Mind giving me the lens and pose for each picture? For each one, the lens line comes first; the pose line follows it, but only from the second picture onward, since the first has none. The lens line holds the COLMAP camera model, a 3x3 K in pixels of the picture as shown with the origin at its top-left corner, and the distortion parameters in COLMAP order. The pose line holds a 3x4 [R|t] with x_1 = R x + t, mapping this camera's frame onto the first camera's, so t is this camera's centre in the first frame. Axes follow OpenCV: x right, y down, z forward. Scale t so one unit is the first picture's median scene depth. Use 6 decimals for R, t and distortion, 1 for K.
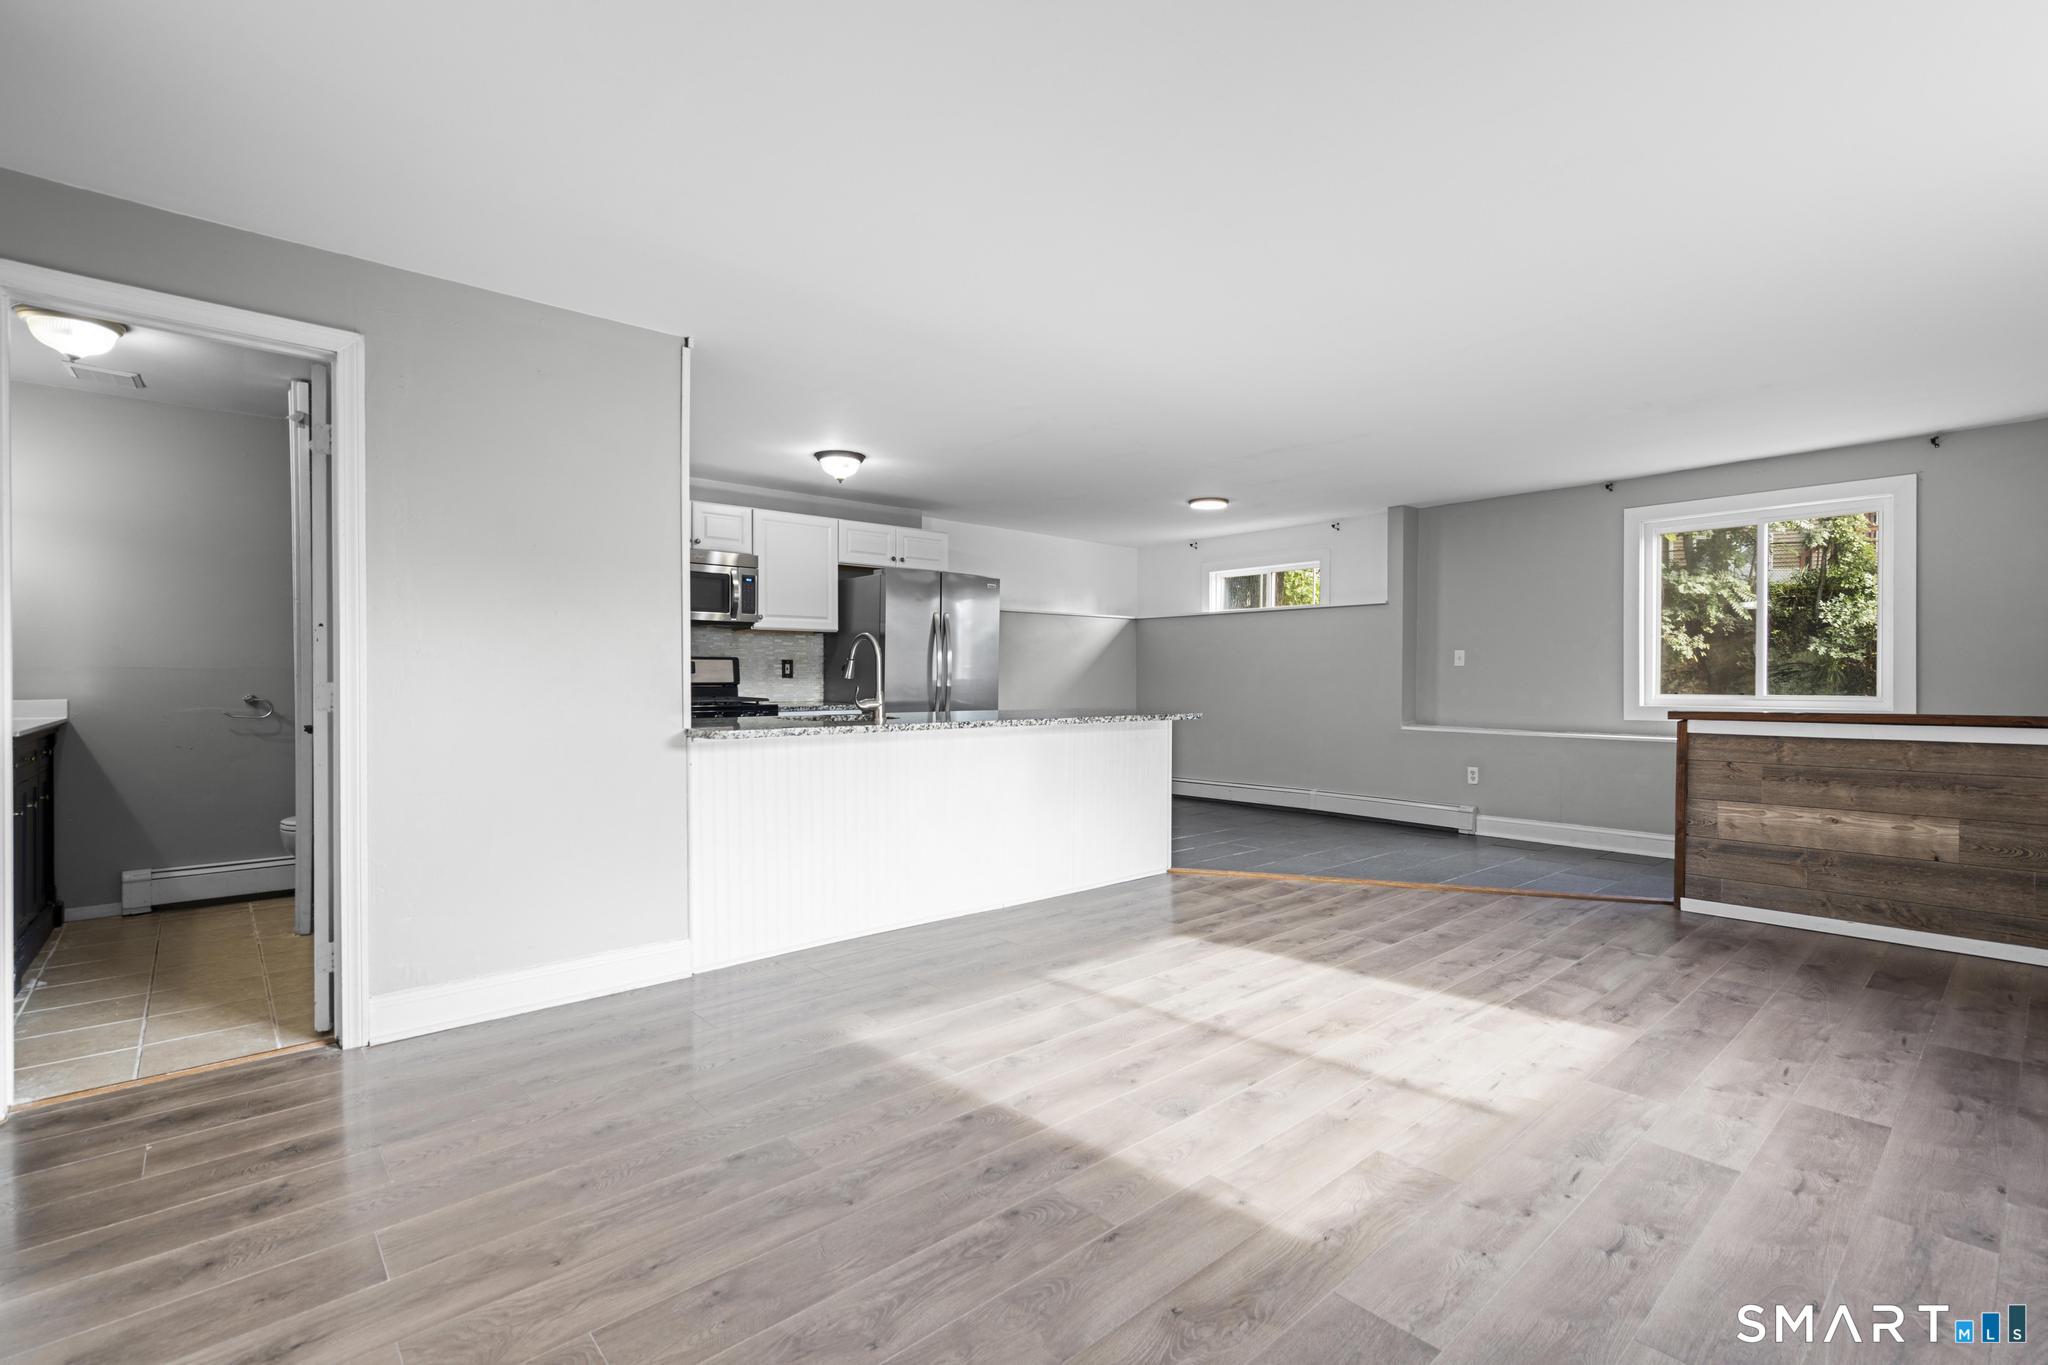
lens RADIAL K [[925.3, 0, 1032.6], [0, 925.3, 680.9], [0, 0, 1]] dist [-0.004647, 0.003361]
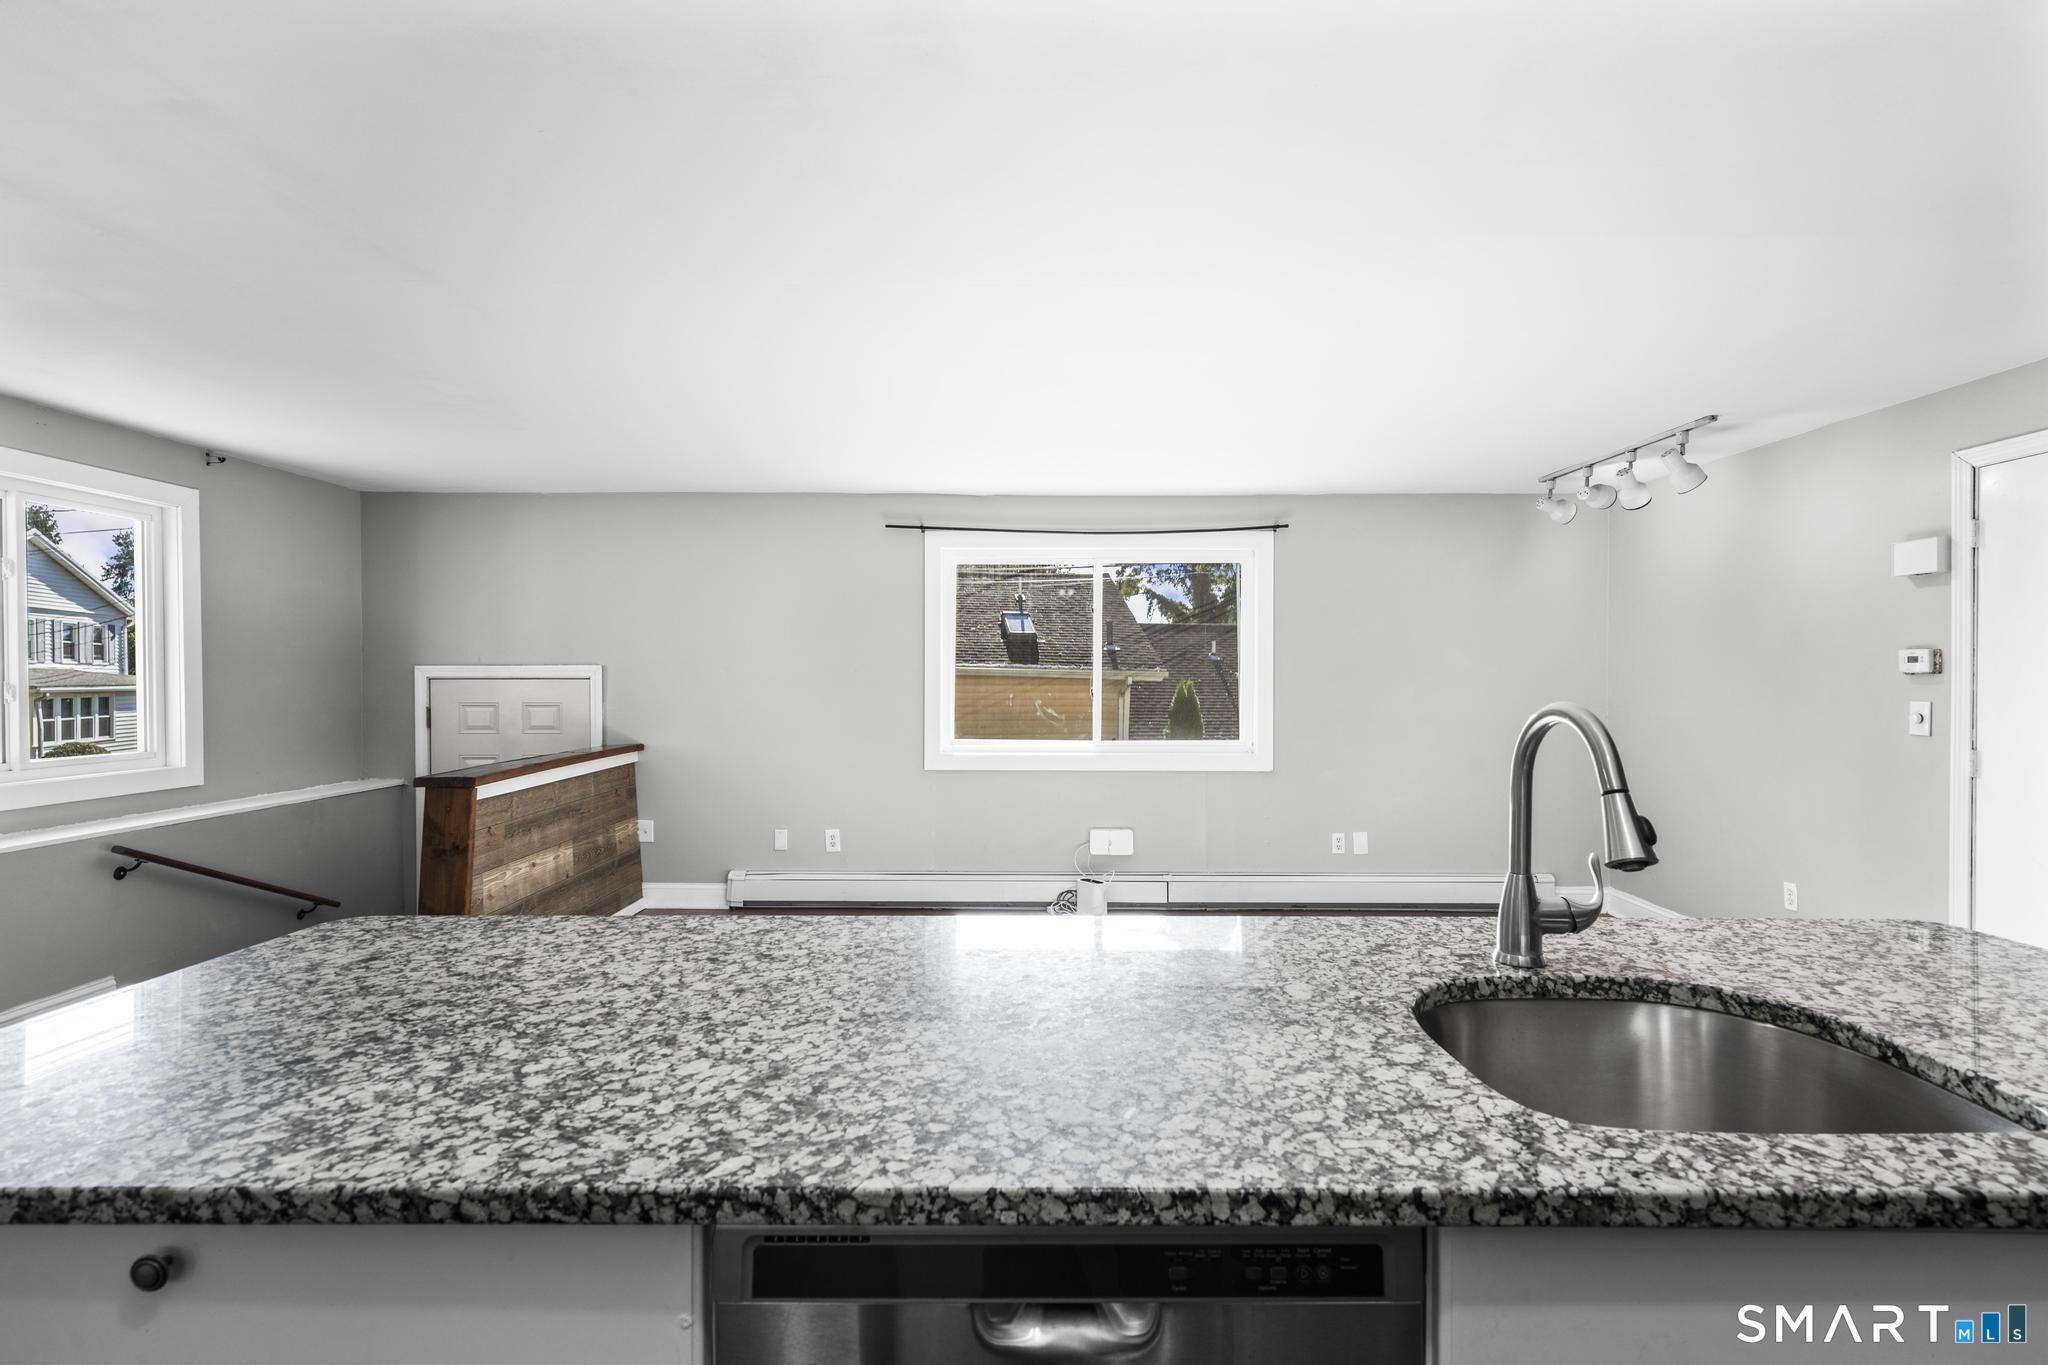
lens RADIAL K [[925.3, 0, 1012.3], [0, 925.3, 681.1], [0, 0, 1]] dist [-0.004647, 0.003361]
pose [[-0.737528, -0.004270, 0.675303, -0.246742], [-0.000558, 0.999984, 0.005714, -0.065458], [-0.675317, 0.003837, -0.737518, 1.458195]]
